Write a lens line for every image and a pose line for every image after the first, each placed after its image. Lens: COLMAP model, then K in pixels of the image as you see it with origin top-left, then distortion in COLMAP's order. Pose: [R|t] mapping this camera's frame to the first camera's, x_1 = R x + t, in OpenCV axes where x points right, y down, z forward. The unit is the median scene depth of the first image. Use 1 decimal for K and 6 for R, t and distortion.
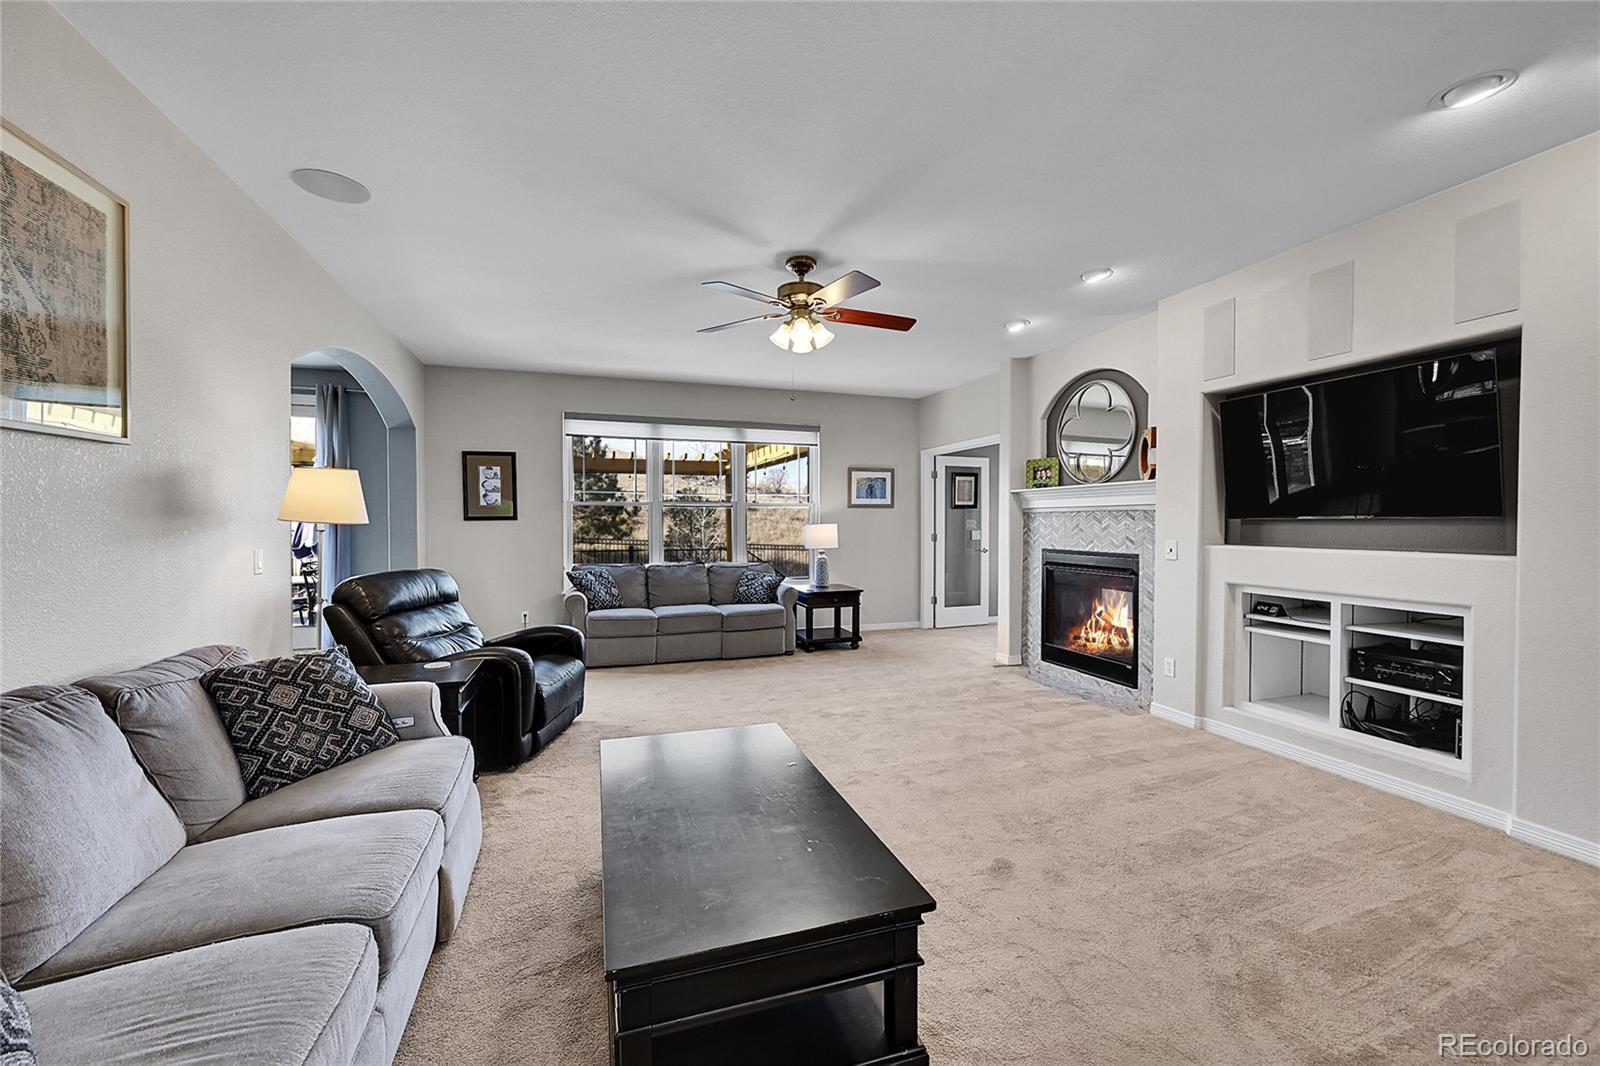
lens RADIAL K [[631.6, 0, 806.1], [0, 631.6, 528.3], [0, 0, 1]] dist [-0.000867, 0.000059]
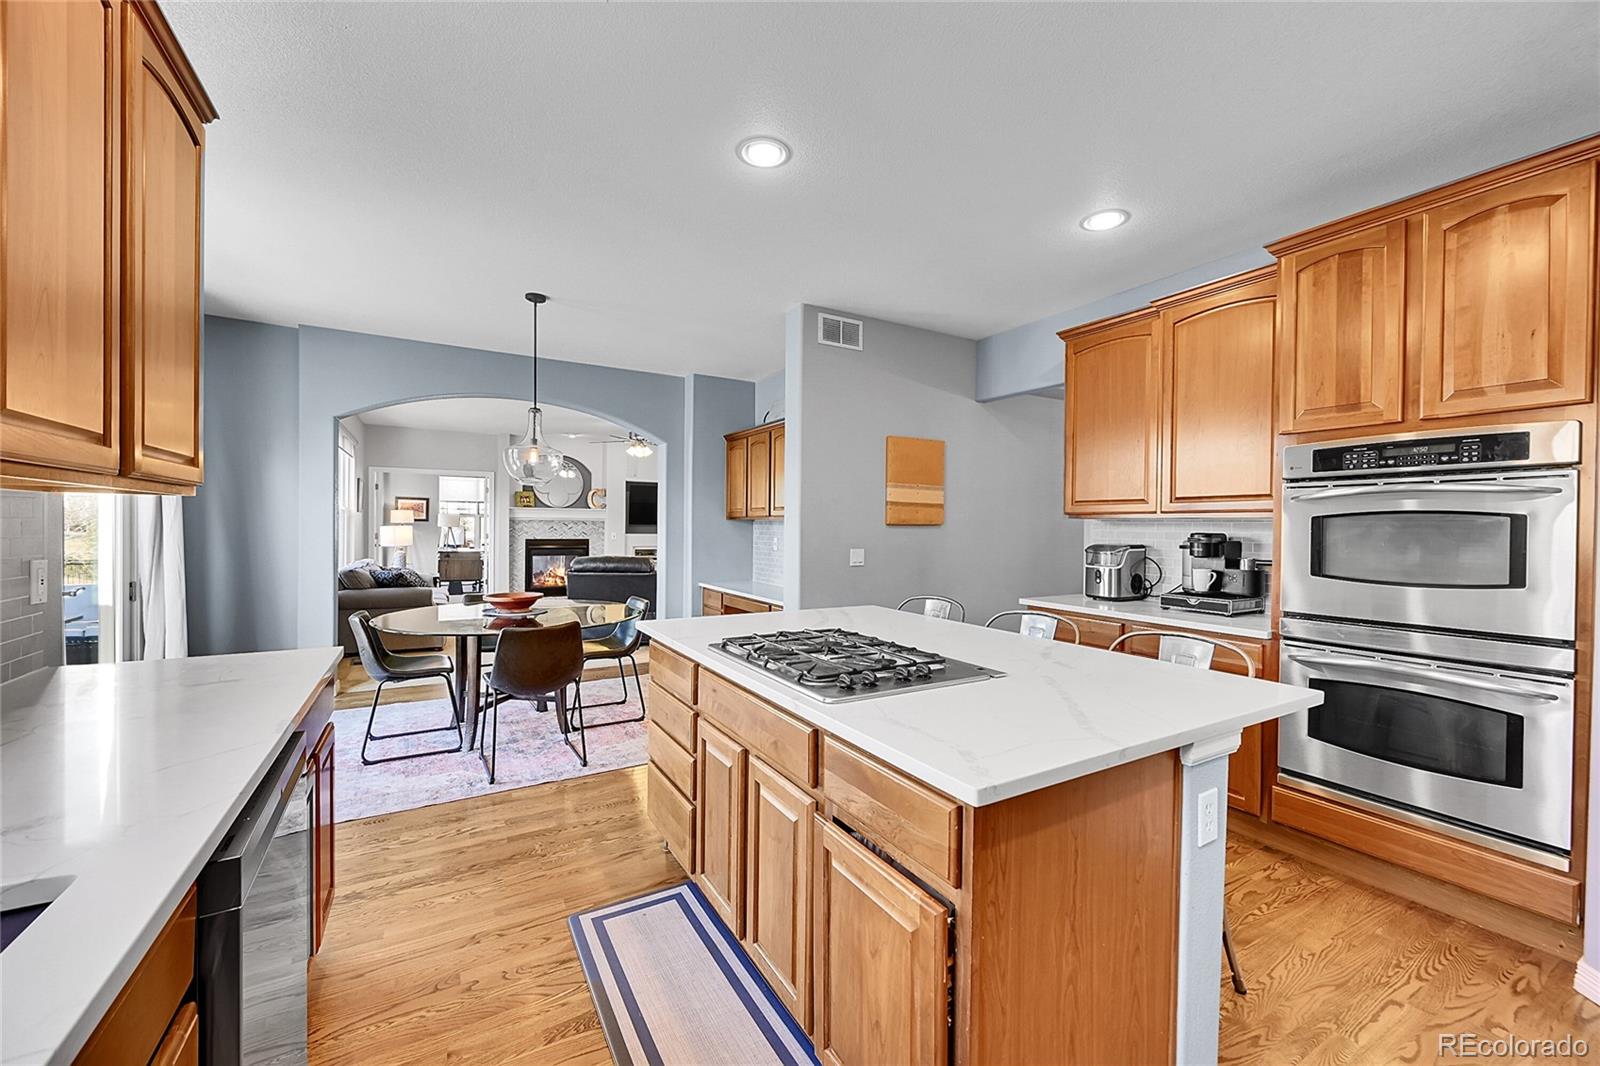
lens RADIAL K [[631.6, 0, 801.3], [0, 631.6, 531.2], [0, 0, 1]] dist [-0.000867, 0.000059]
pose [[-0.188954, -0.008739, 0.981947, -1.977122], [0.002382, 0.999953, 0.009358, -0.009032], [-0.981983, 0.004107, -0.188924, 0.645874]]
